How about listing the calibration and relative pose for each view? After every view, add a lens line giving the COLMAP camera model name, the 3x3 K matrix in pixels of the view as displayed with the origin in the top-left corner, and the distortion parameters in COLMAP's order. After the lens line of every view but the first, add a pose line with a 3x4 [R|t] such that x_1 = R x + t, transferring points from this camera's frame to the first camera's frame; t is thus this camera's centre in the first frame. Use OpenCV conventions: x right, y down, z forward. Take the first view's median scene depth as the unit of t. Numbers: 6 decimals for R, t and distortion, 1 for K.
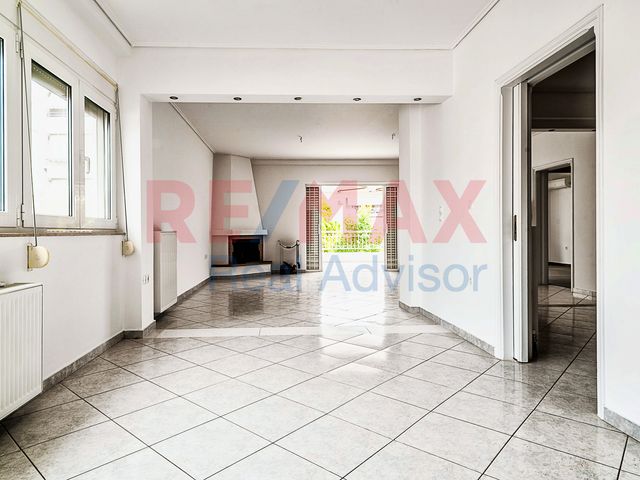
lens RADIAL K [[407.7, 0, 318.6], [0, 407.7, 228.9], [0, 0, 1]] dist [0.019271, -0.001320]
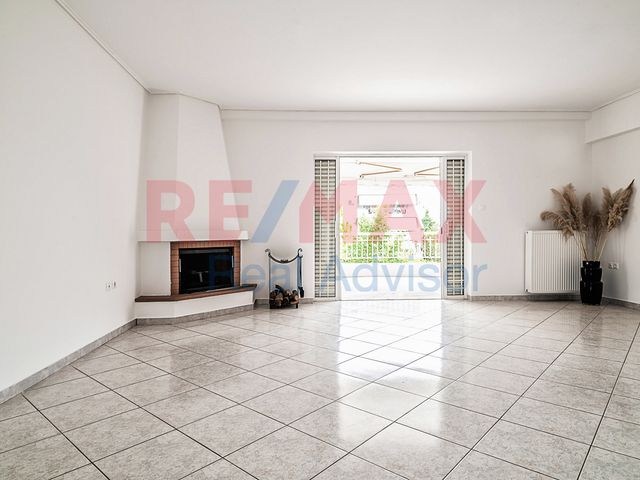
lens RADIAL K [[407.7, 0, 318.6], [0, 407.7, 228.9], [0, 0, 1]] dist [0.019271, -0.001320]
pose [[0.999397, 0.002798, -0.034610, -0.004257], [-0.002567, 0.999974, 0.006723, -0.004985], [0.034628, -0.006630, 0.999378, 0.421360]]
